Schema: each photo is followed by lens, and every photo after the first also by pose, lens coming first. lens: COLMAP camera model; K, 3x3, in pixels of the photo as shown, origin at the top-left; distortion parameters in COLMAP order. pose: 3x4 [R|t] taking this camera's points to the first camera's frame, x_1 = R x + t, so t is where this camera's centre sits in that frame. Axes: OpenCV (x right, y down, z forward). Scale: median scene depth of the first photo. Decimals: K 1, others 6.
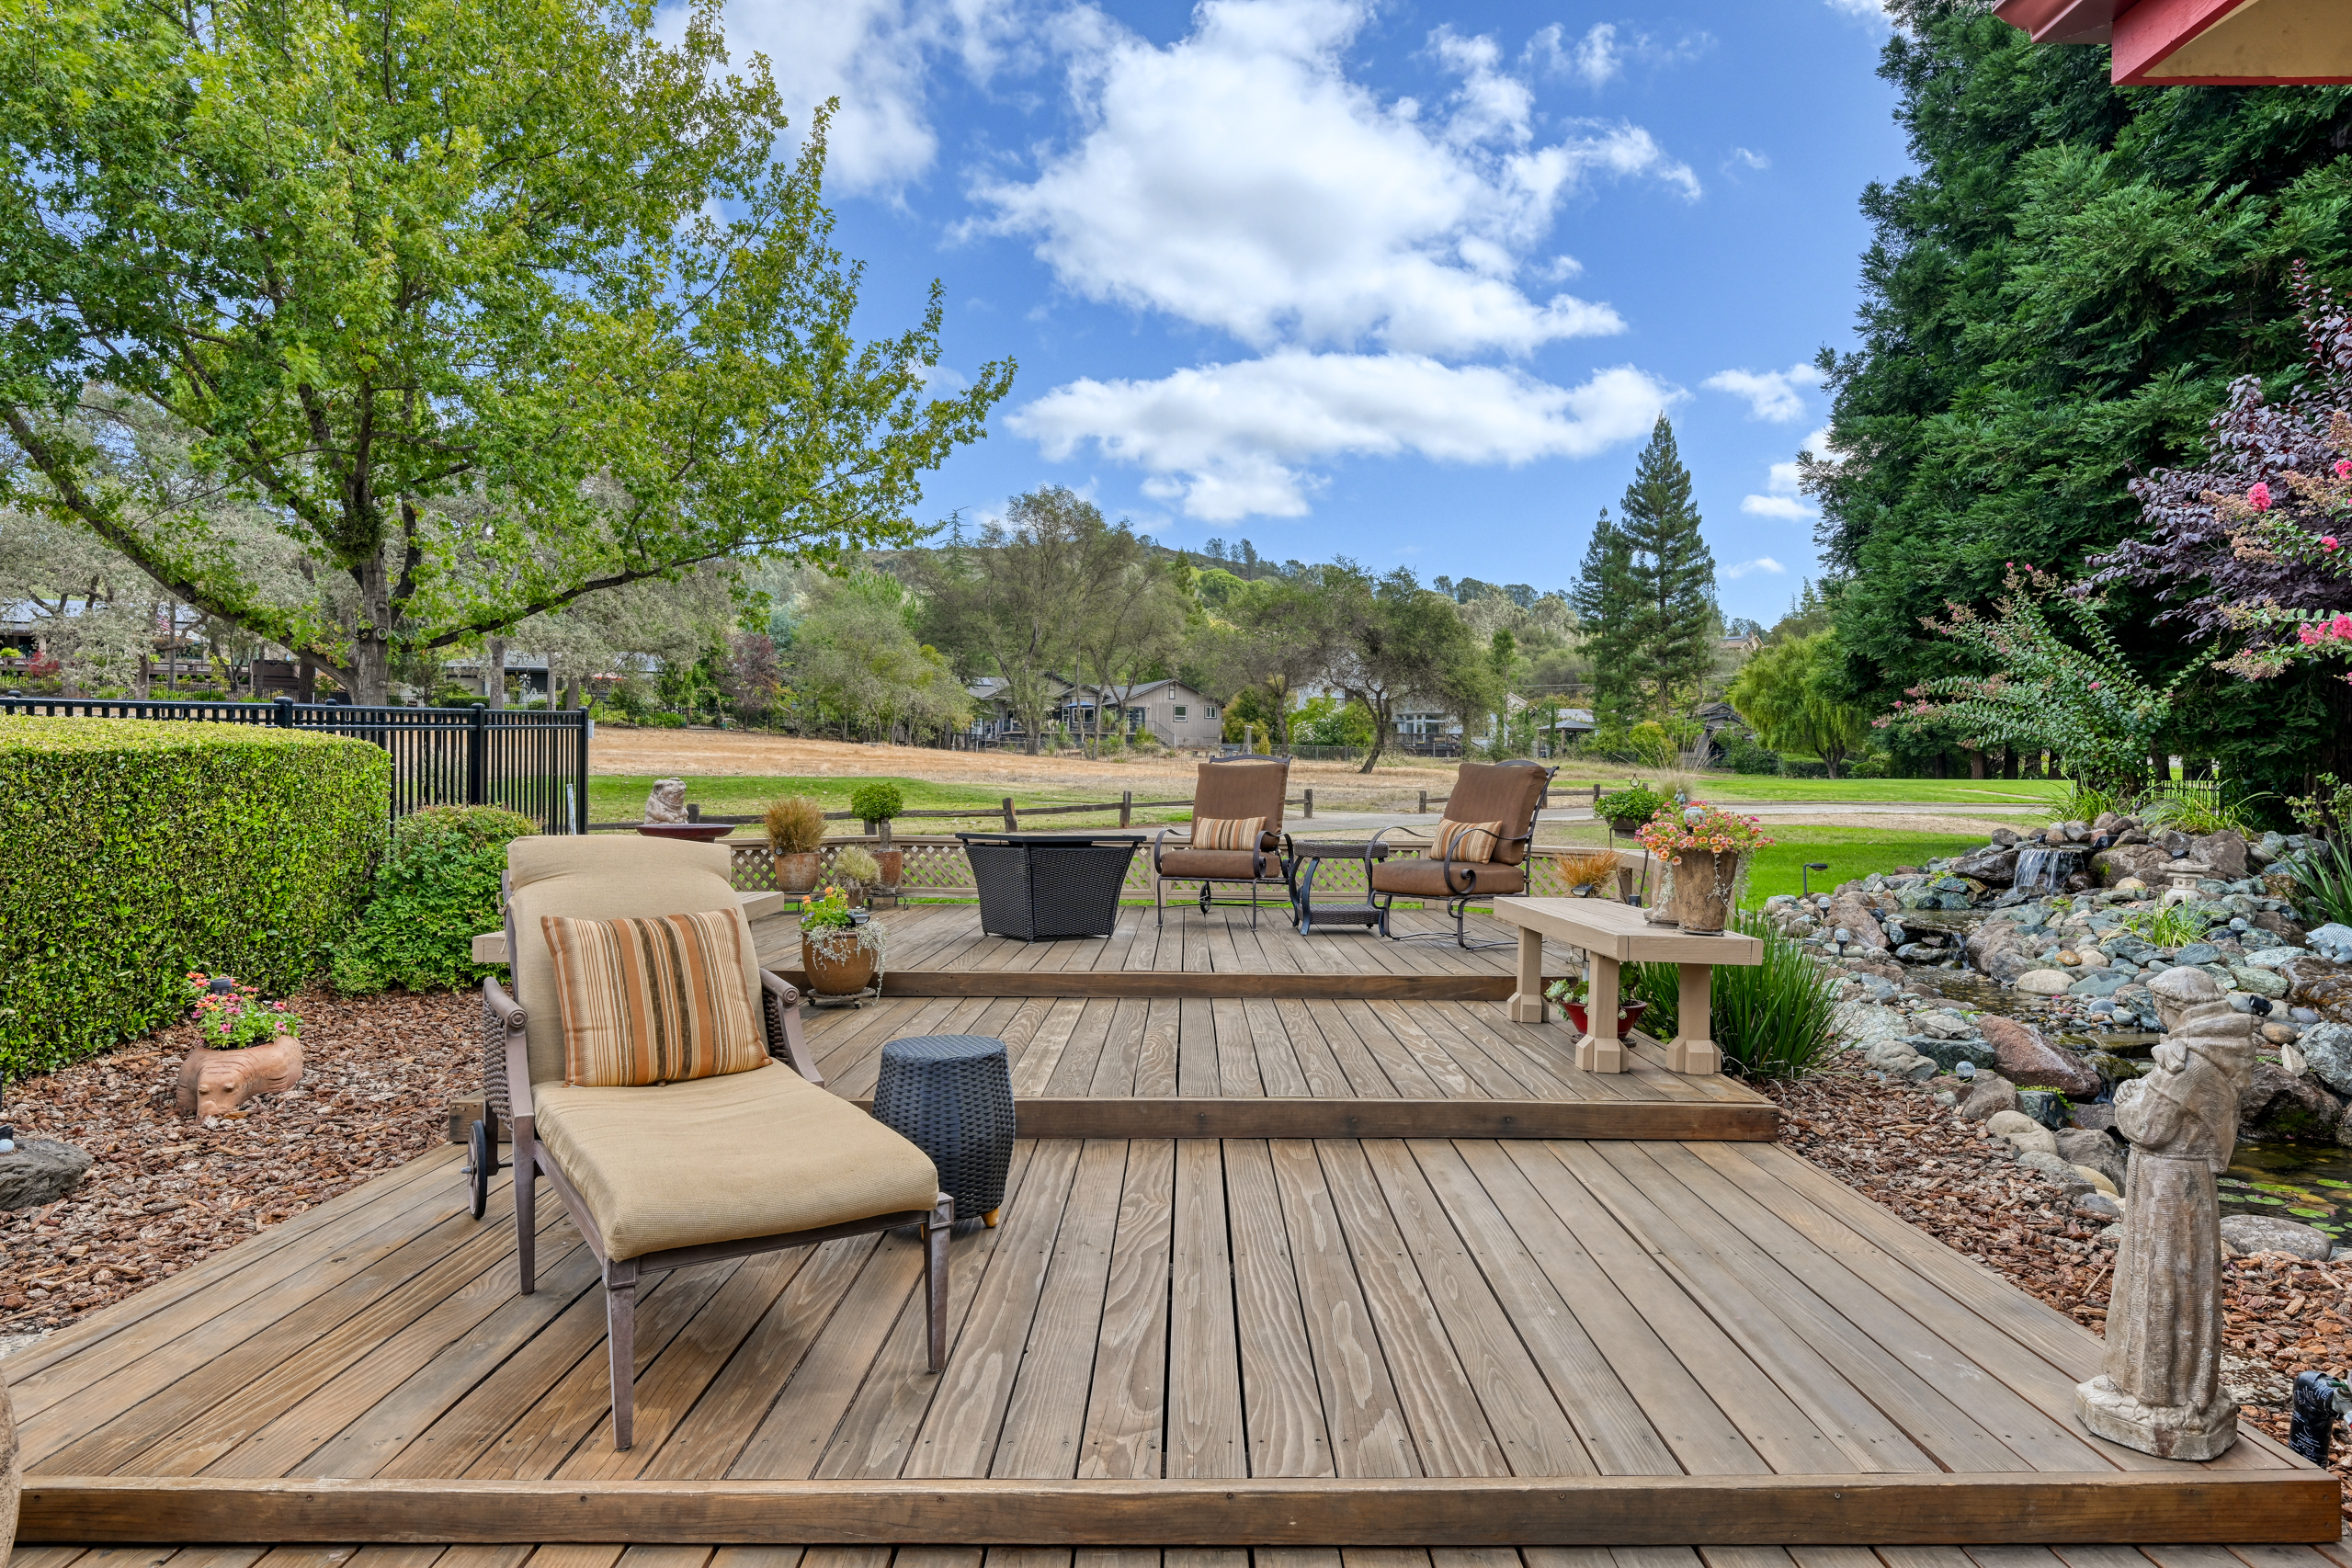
lens RADIAL K [[1382.0, 0, 1181.1], [0, 1382.0, 788.4], [0, 0, 1]] dist [-0.006469, 0.003108]
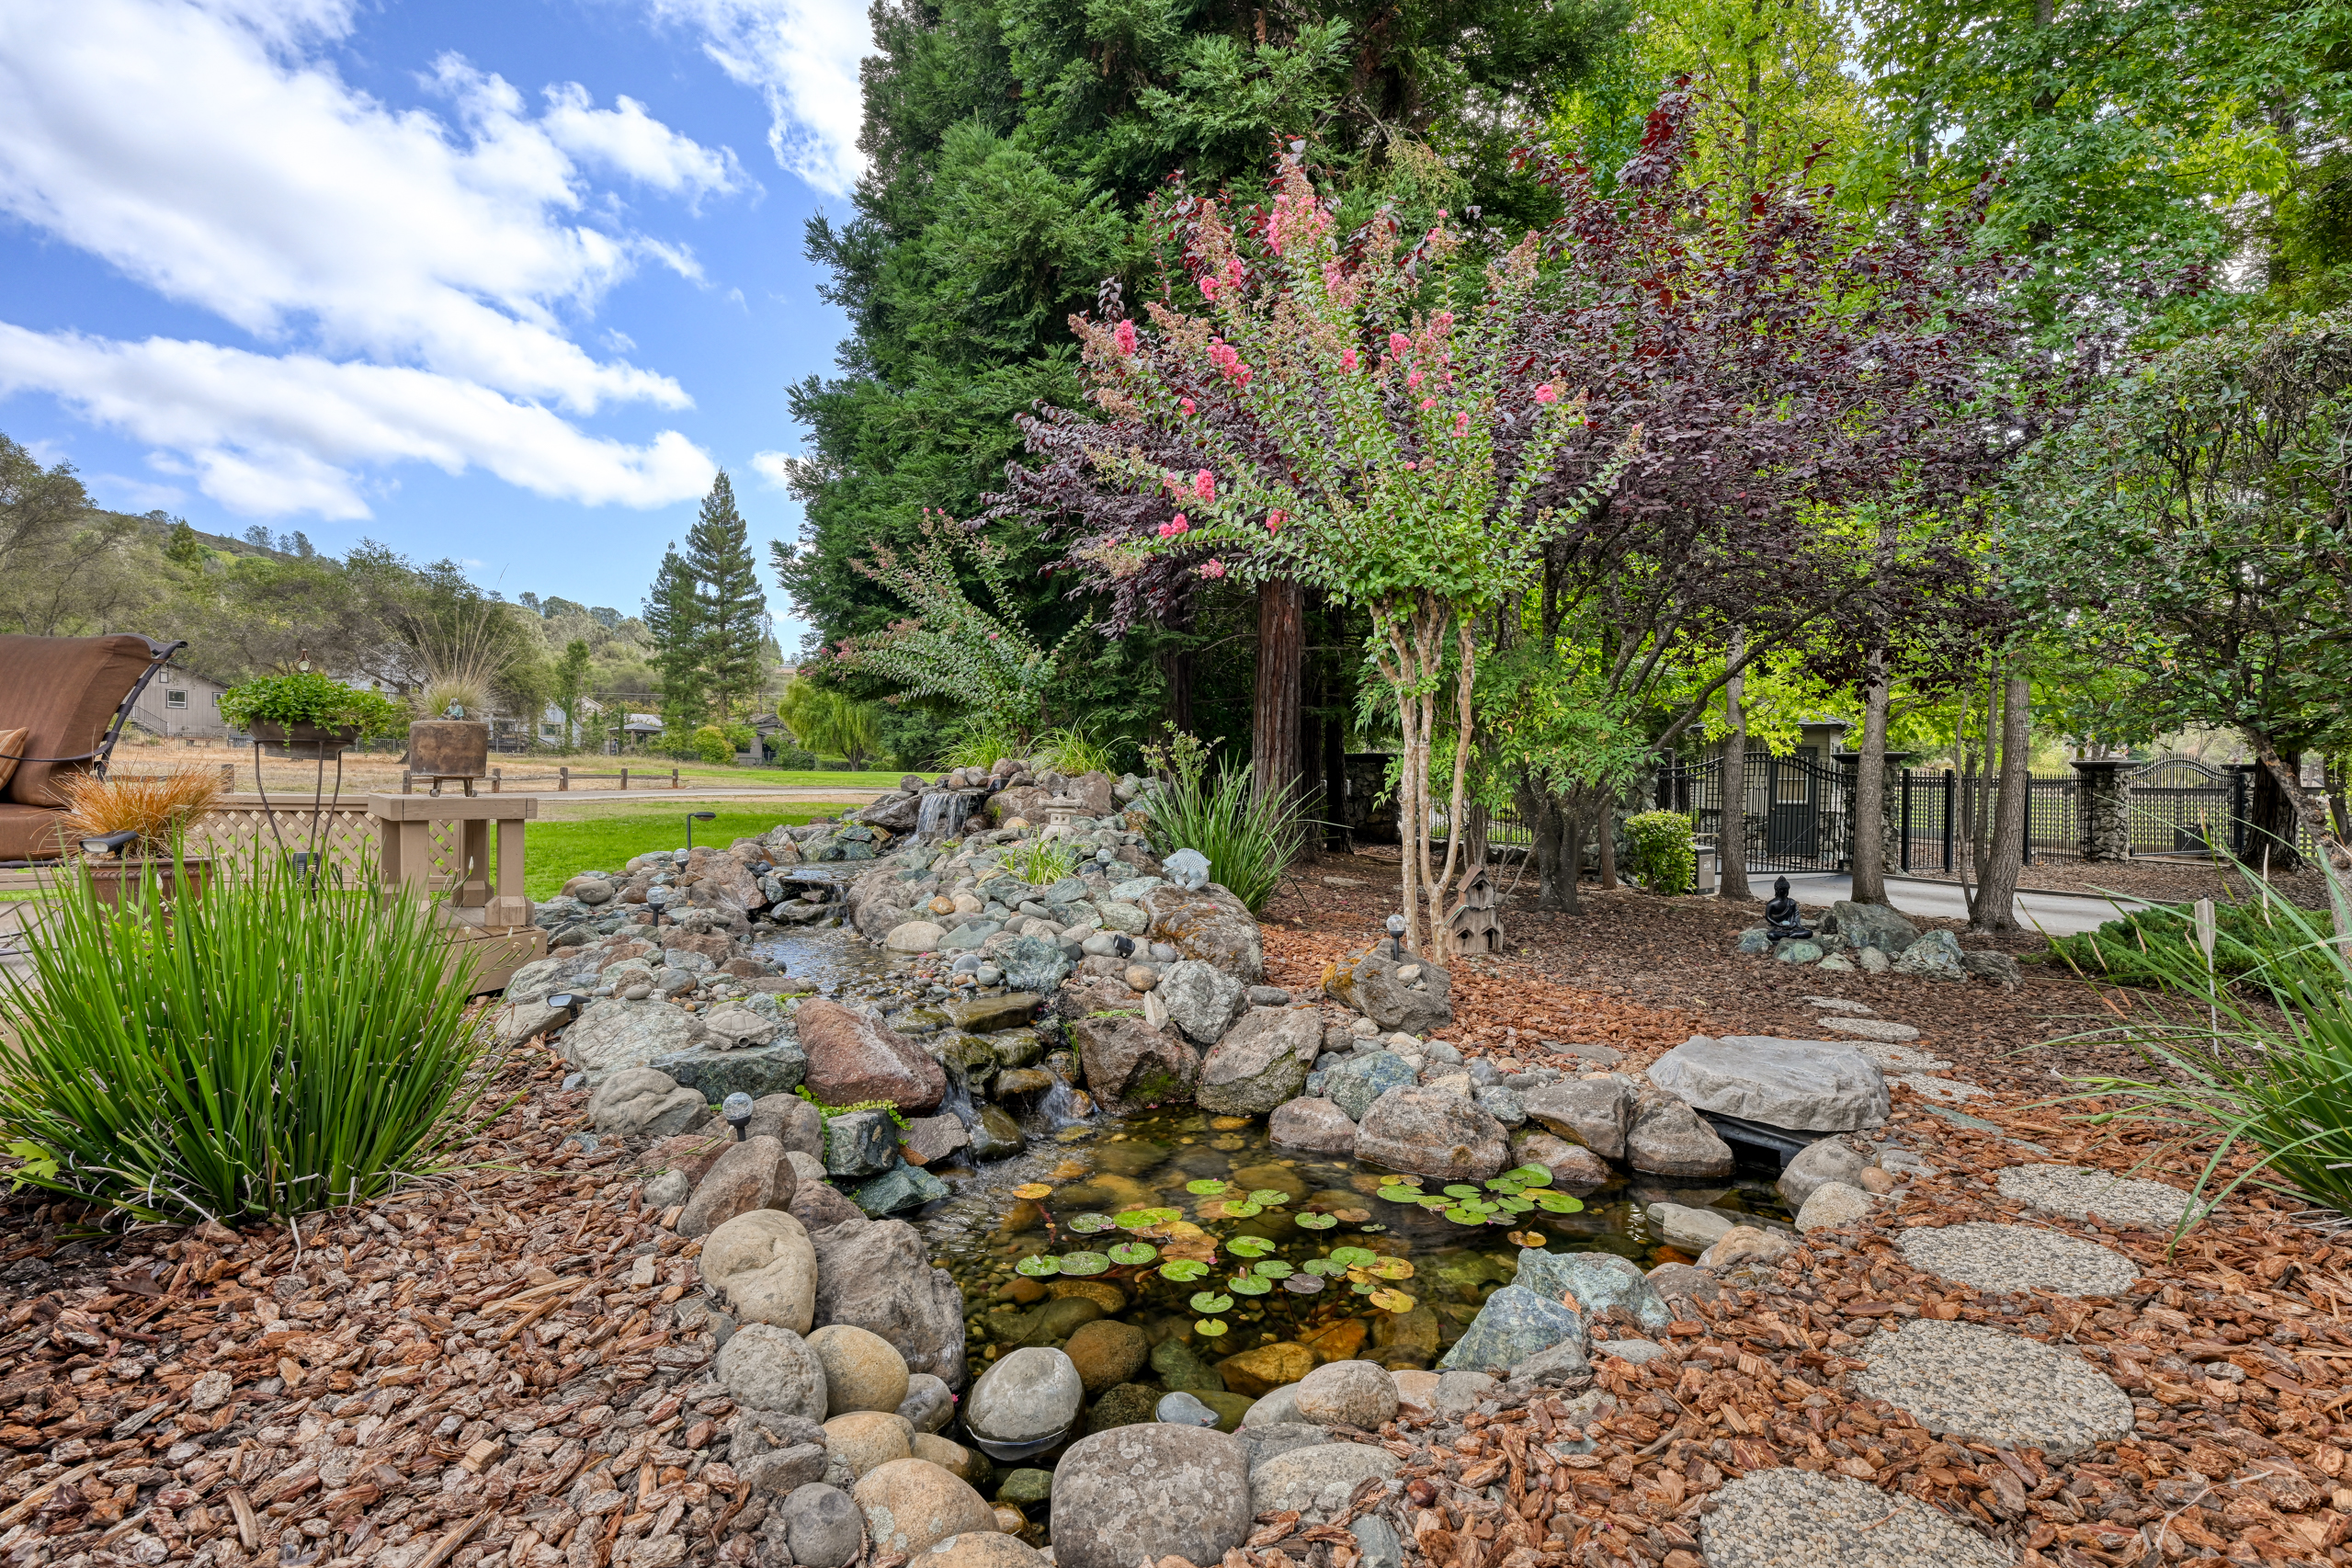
lens RADIAL K [[1096.8, 0, 1185.7], [0, 1096.8, 788.2], [0, 0, 1]] dist [0.005883, 0.000496]
pose [[0.748336, -0.000547, 0.663319, 0.221188], [-0.000626, 0.999999, 0.001531, 0.035924], [-0.663319, -0.001561, 0.748335, 0.285644]]
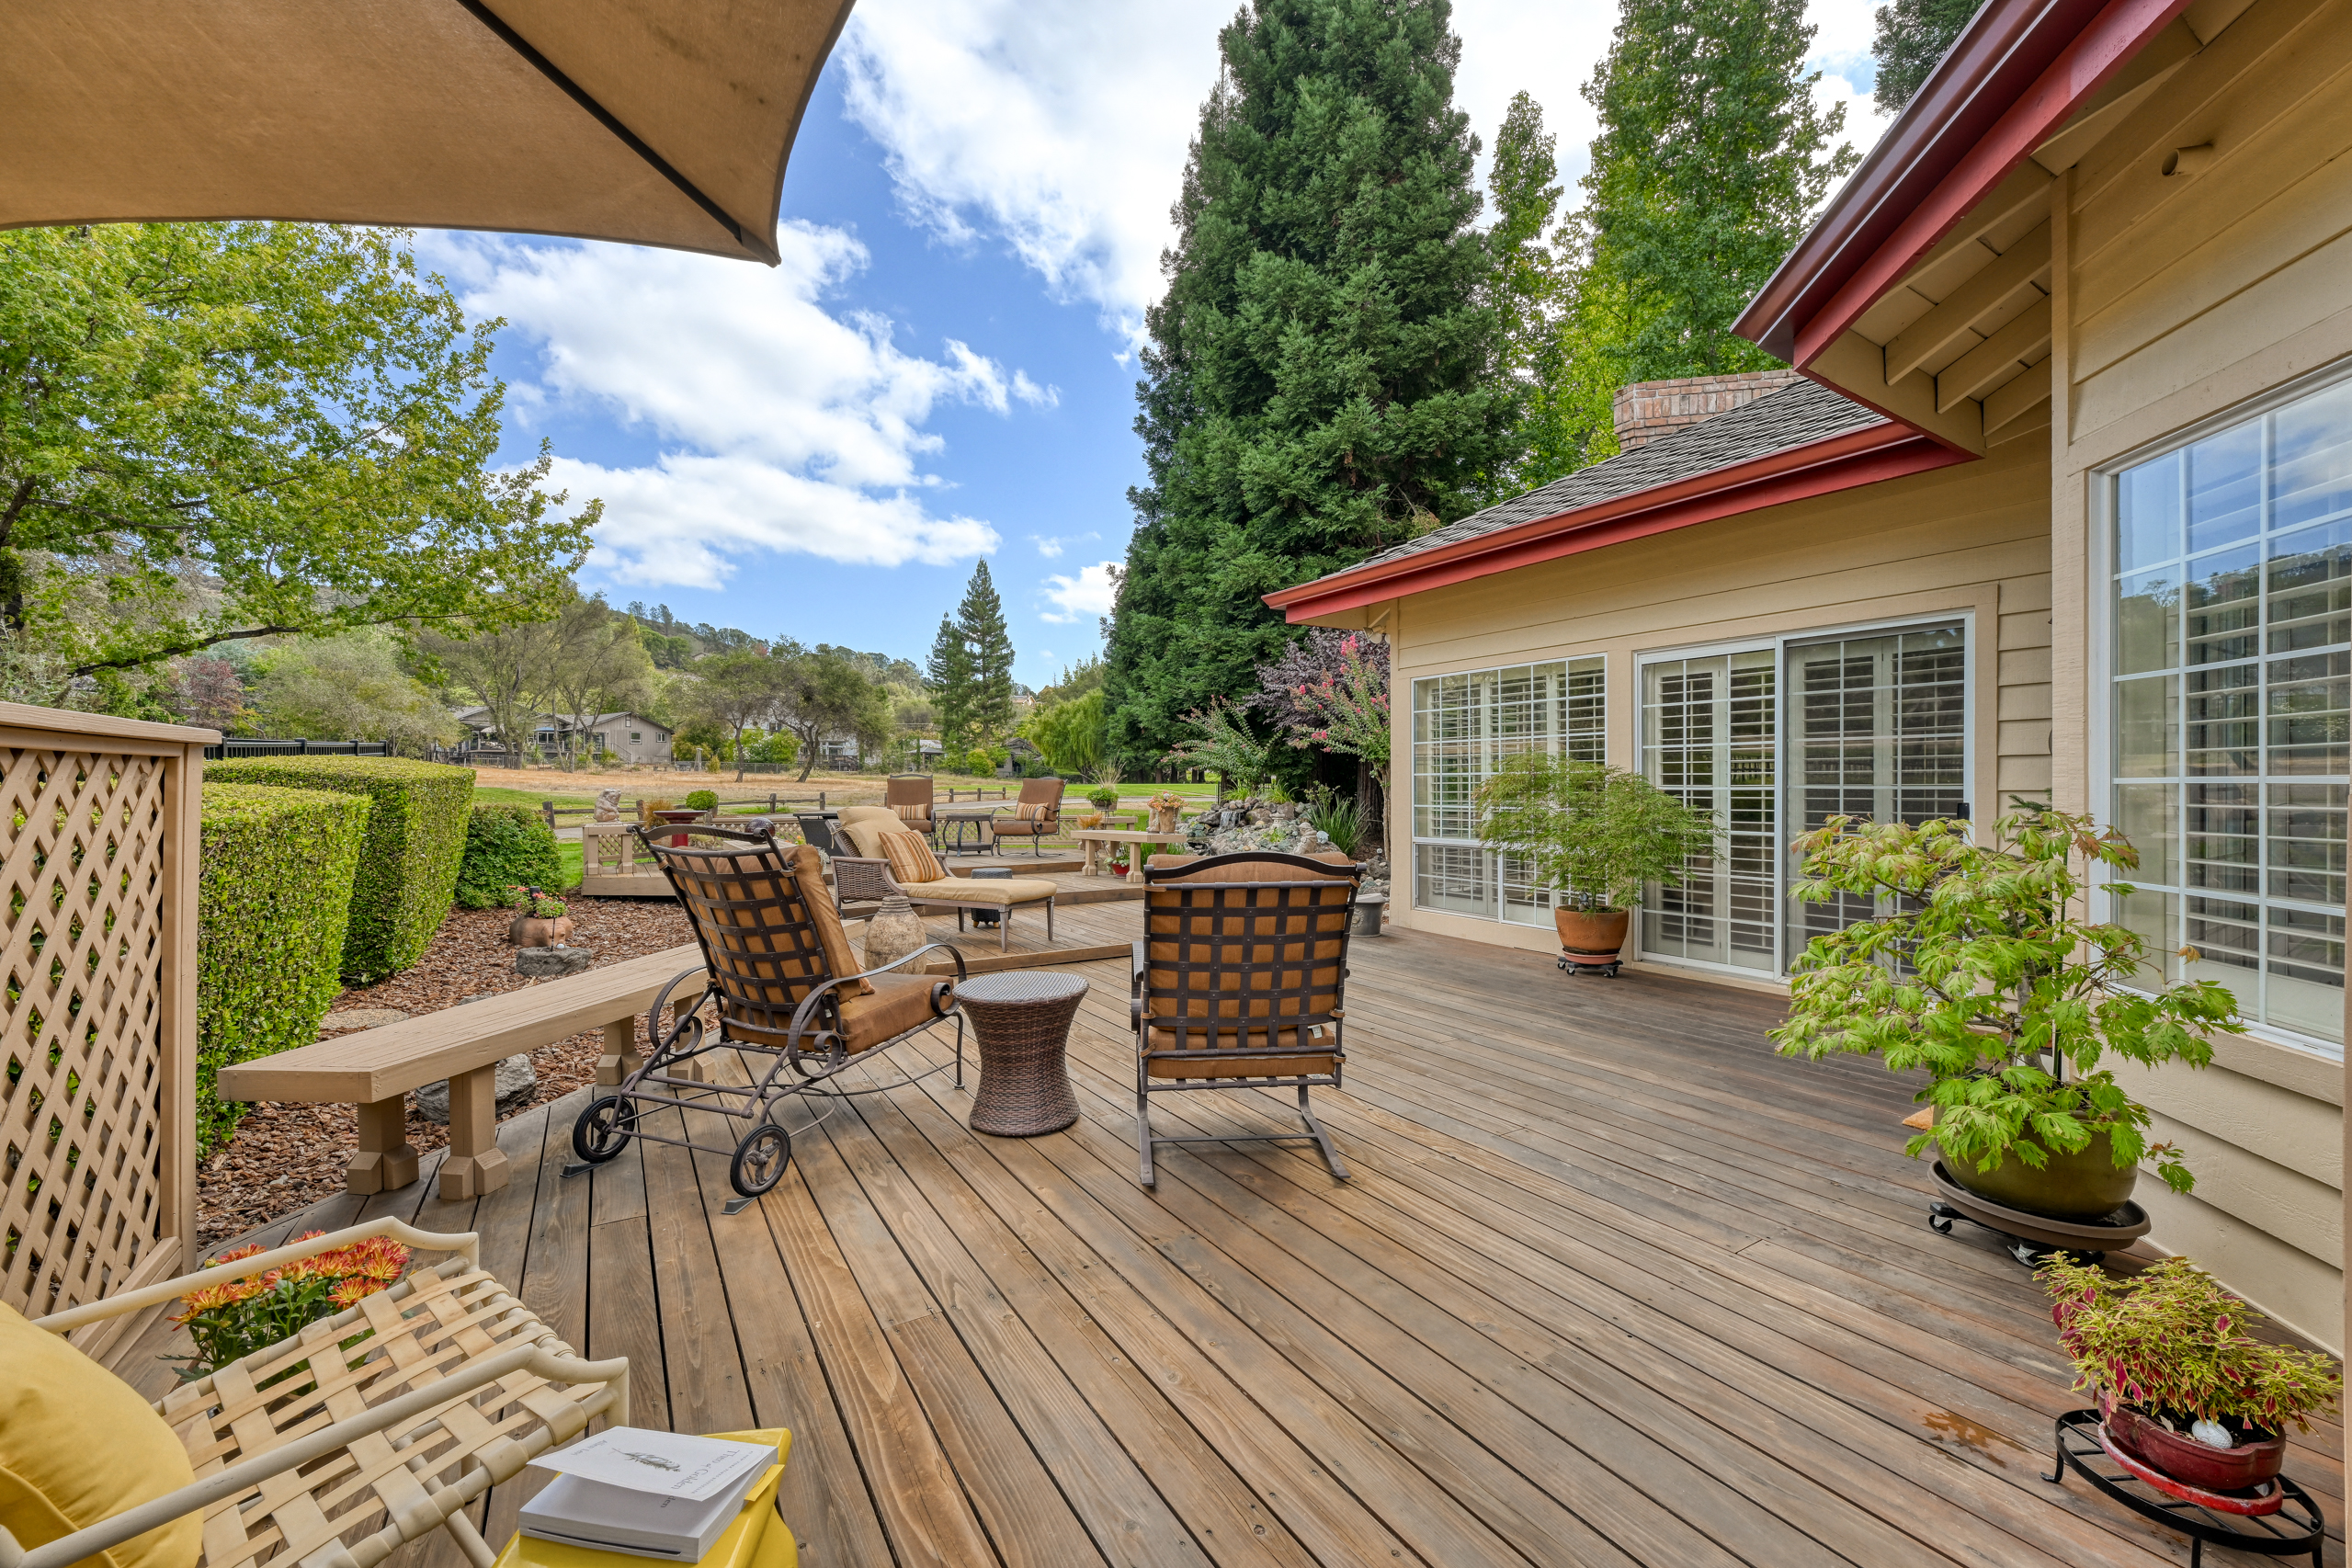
lens RADIAL K [[923.5, 0, 1159.1], [0, 923.5, 792.2], [0, 0, 1]] dist [-0.002155, 0.000293]
pose [[0.860070, -0.011027, 0.510056, -0.317050], [0.010470, 0.999937, 0.003962, 0.001043], [-0.510068, 0.001933, 0.860132, -0.354791]]
